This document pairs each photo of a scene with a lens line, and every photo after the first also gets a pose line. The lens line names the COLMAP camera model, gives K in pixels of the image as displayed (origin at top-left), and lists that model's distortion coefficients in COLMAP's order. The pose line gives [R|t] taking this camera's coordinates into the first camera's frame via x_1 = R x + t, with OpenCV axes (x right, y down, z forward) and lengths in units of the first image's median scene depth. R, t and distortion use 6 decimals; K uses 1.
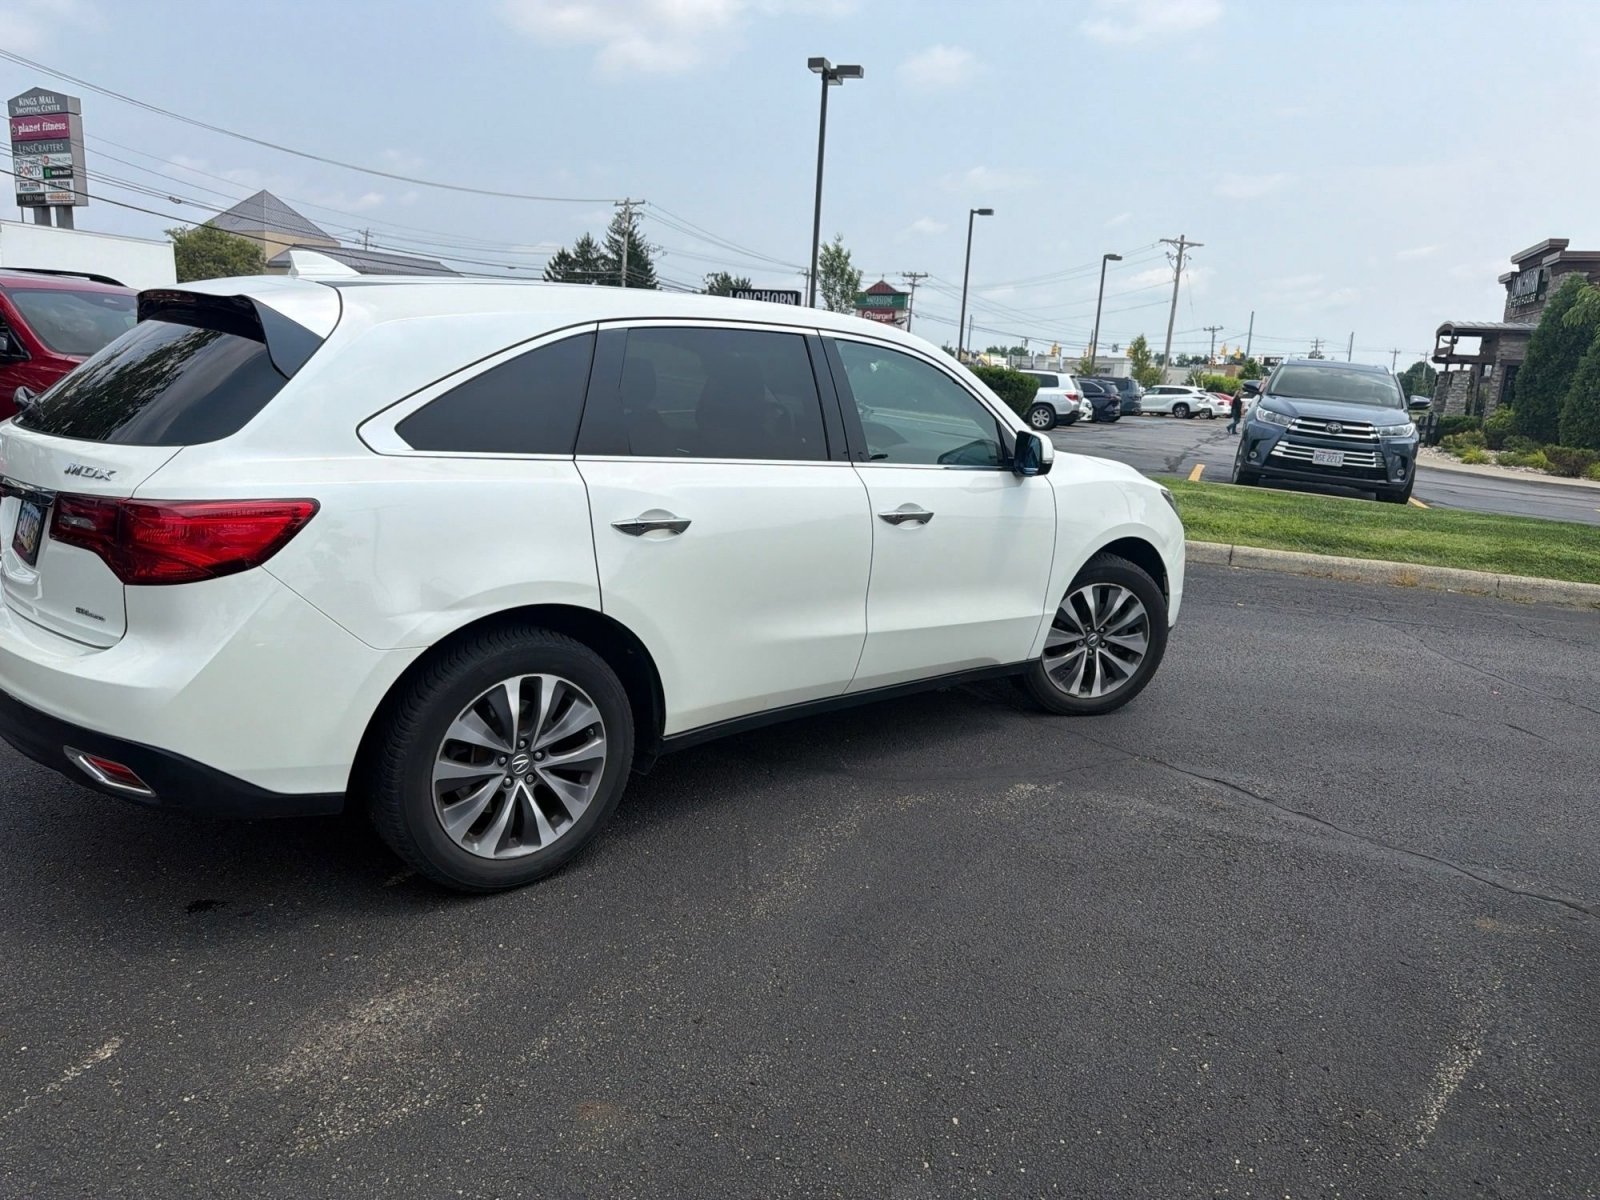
lens RADIAL K [[1132.5, 0, 776.3], [0, 1132.5, 620.2], [0, 0, 1]] dist [0.038923, -0.048164]
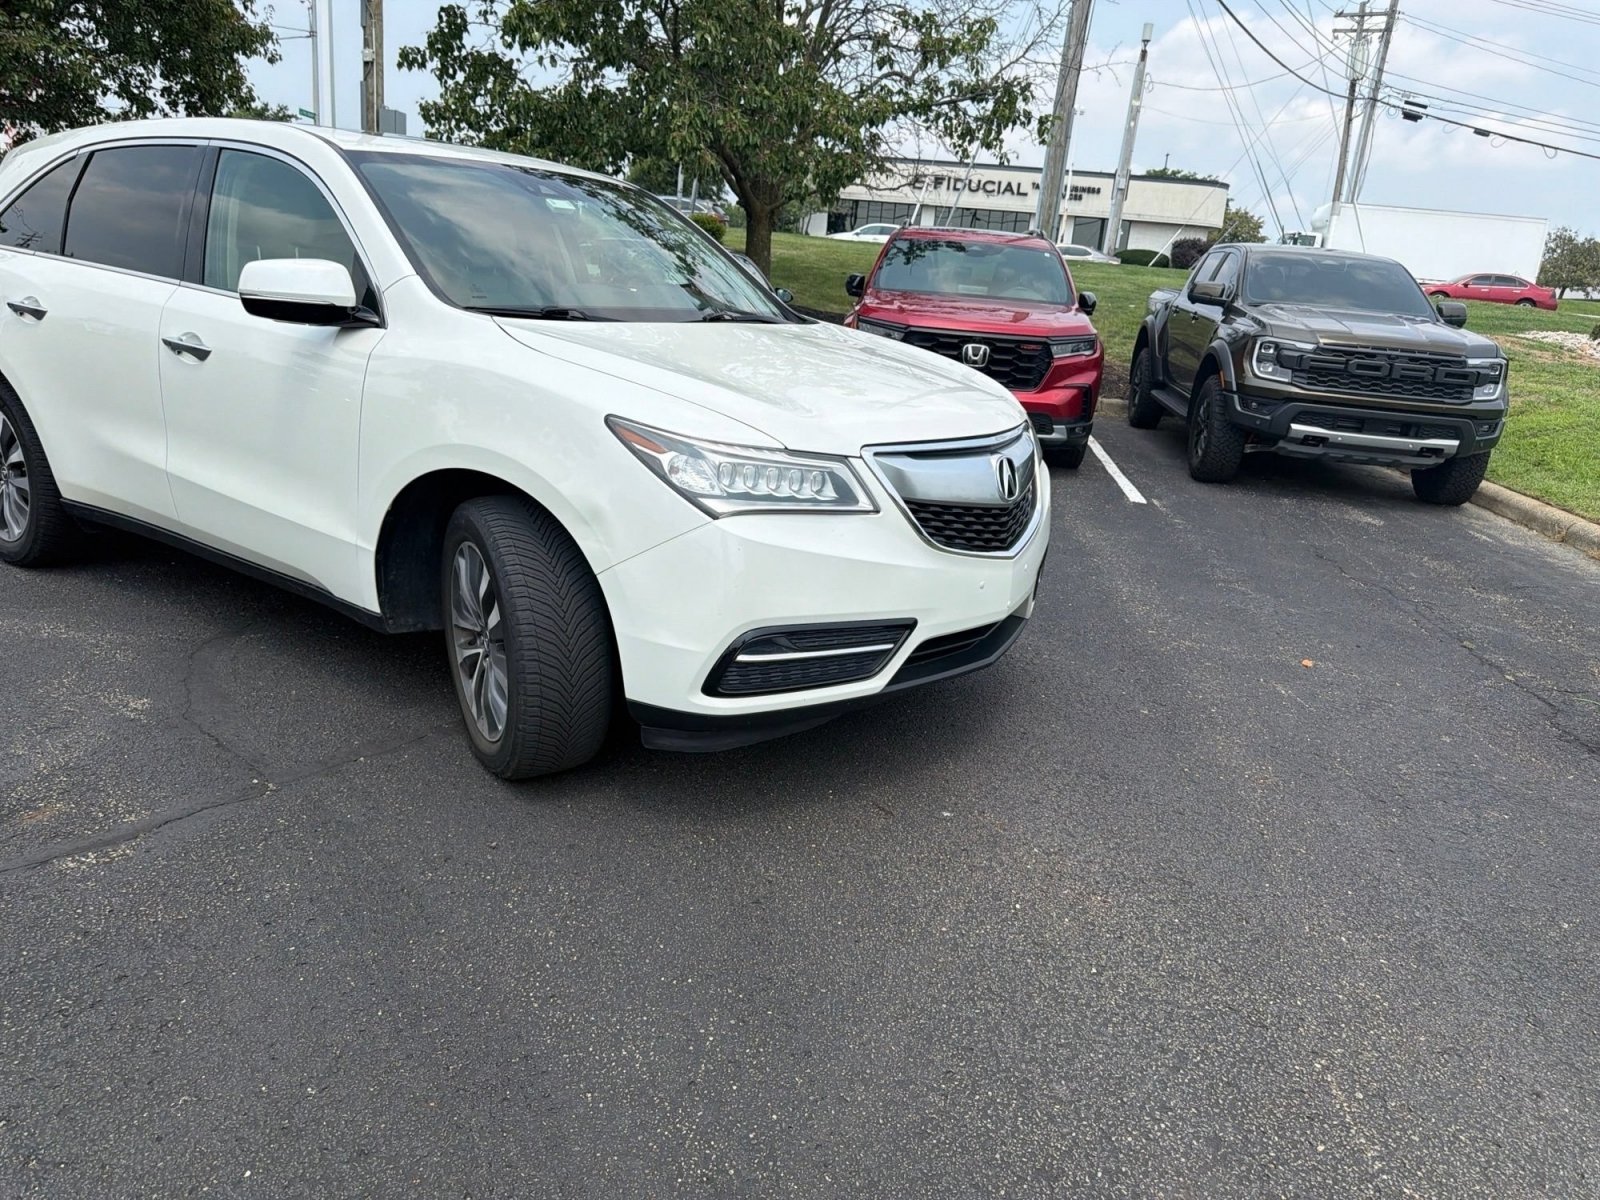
lens RADIAL K [[1132.5, 0, 812.3], [0, 1132.5, 614.7], [0, 0, 1]] dist [0.038923, -0.048164]
pose [[0.253453, 0.248358, -0.934923, 0.985304], [-0.278984, 0.944181, 0.175186, -0.165587], [0.926245, 0.216427, 0.308593, 1.091229]]
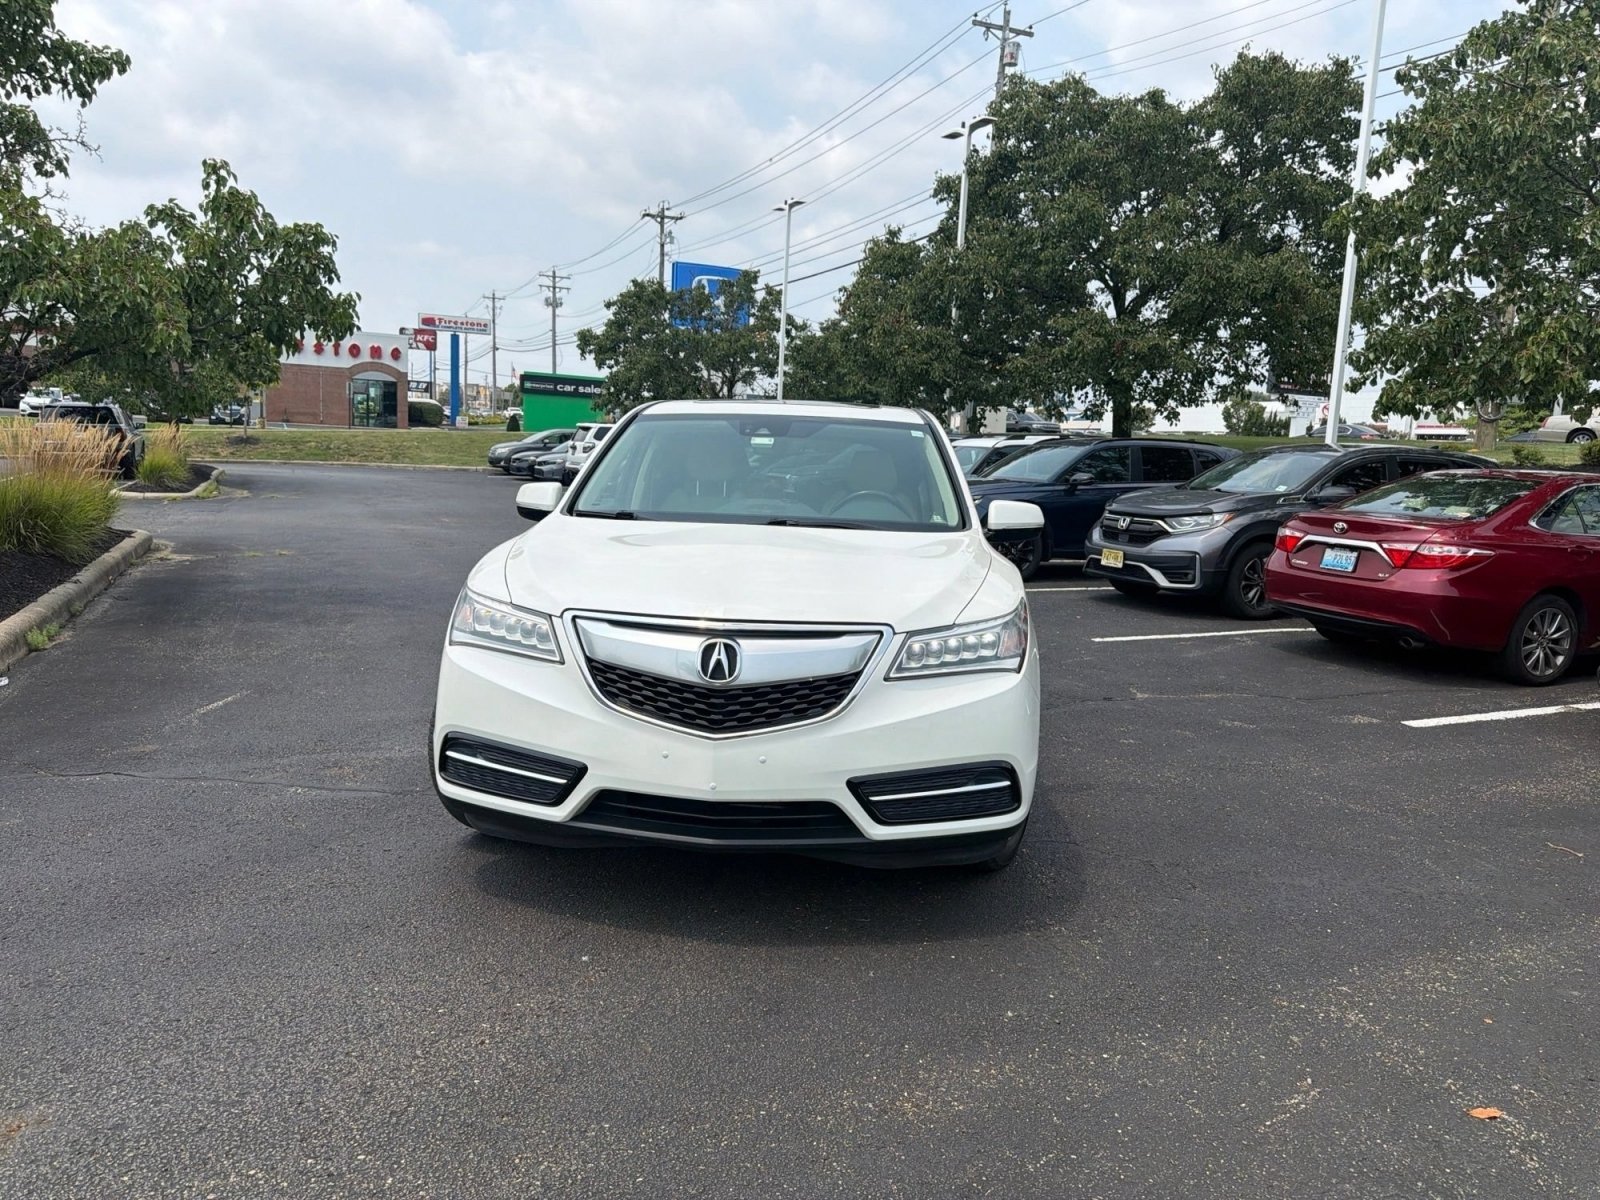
lens RADIAL K [[1132.5, 0, 789.8], [0, 1132.5, 616.0], [0, 0, 1]] dist [0.038923, -0.048164]
pose [[-0.705839, 0.019496, -0.708104, 0.823631], [-0.232619, 0.937806, 0.257696, -0.372173], [0.669088, 0.346611, -0.657405, 1.868336]]
